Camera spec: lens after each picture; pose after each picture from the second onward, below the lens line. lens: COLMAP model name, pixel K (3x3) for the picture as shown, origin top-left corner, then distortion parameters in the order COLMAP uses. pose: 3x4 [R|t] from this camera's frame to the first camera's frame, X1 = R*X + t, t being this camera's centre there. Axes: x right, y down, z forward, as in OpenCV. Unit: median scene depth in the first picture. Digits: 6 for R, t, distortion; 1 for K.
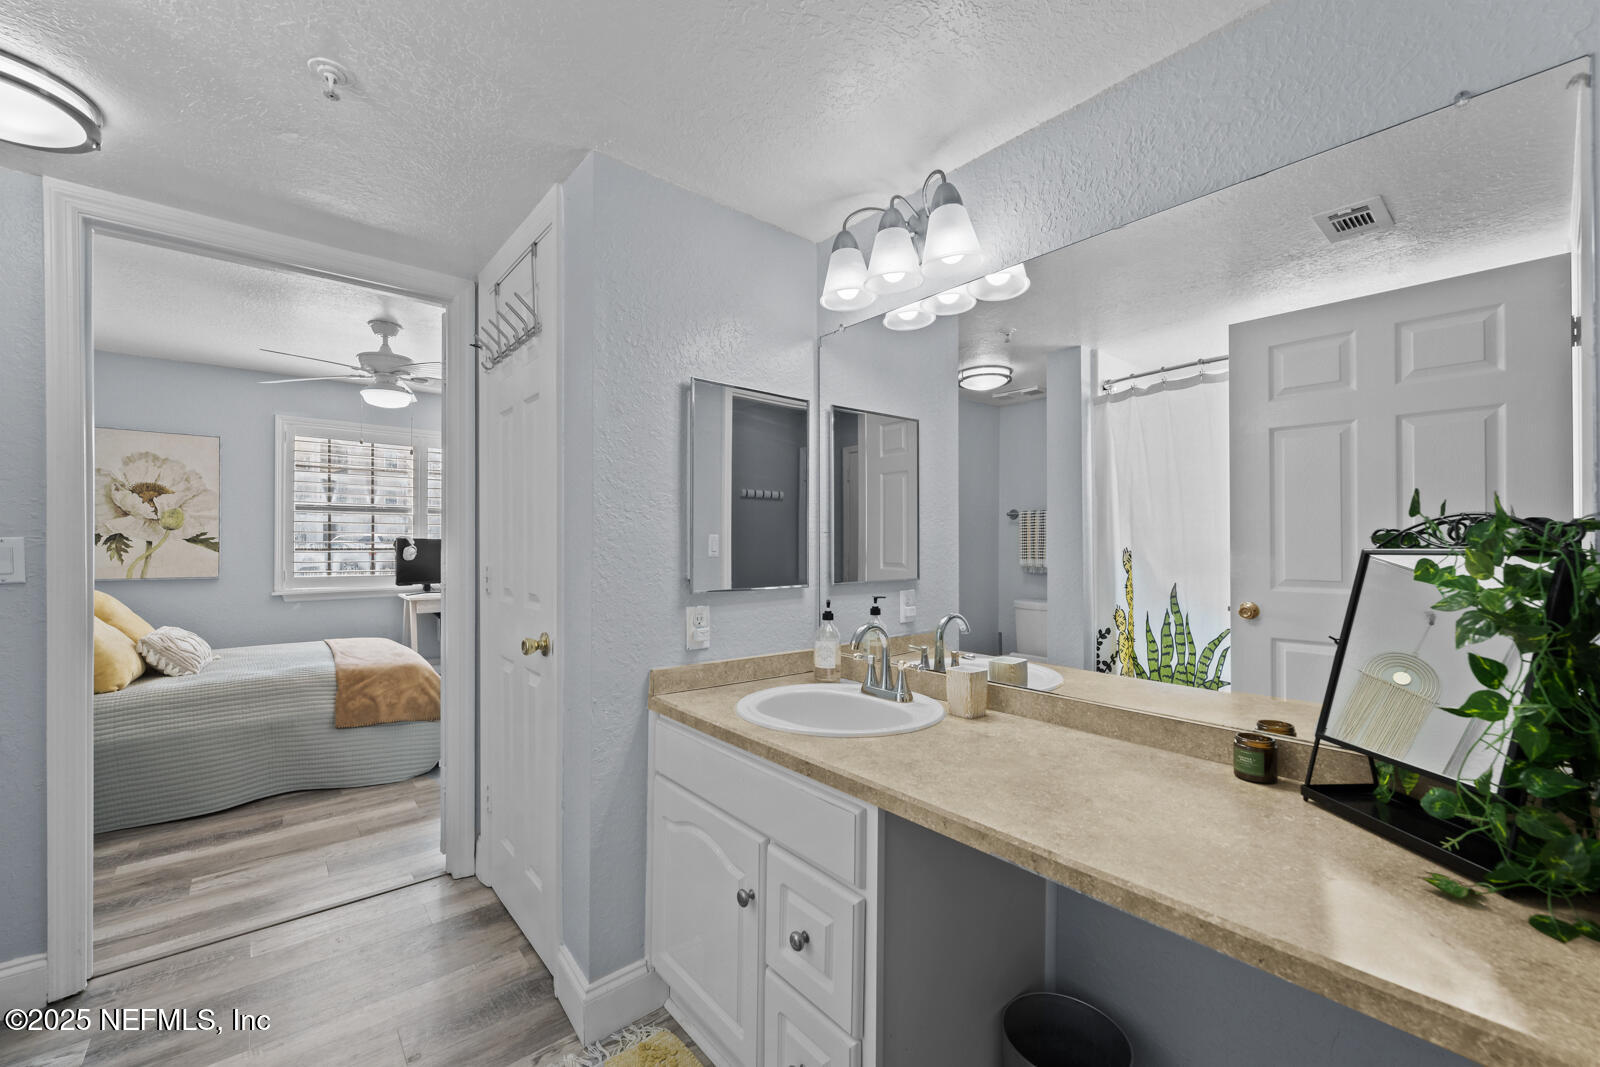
lens RADIAL K [[637.2, 0, 814.4], [0, 637.2, 527.9], [0, 0, 1]] dist [-0.003076, 0.000319]
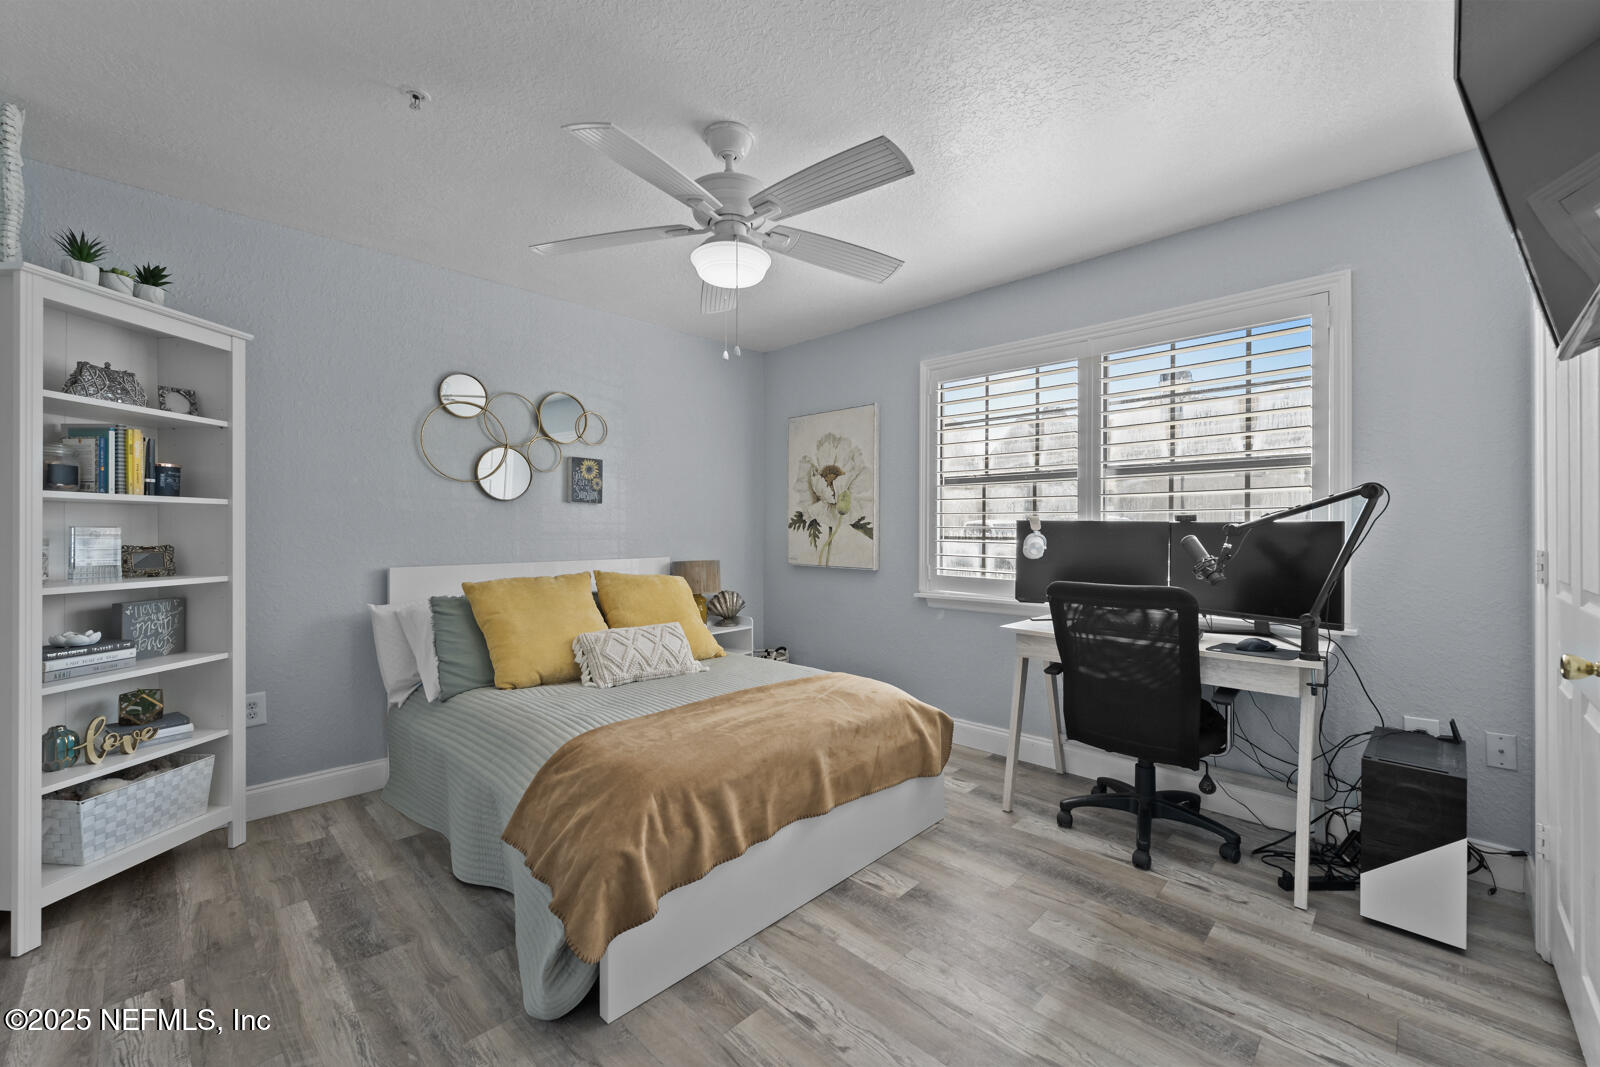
lens RADIAL K [[637.2, 0, 798.7], [0, 637.2, 531.5], [0, 0, 1]] dist [-0.003076, 0.000319]
pose [[0.083555, -0.004831, -0.996491, -0.136526], [0.014495, 0.999888, -0.003632, 0.039158], [0.996398, -0.014141, 0.083615, 1.121286]]
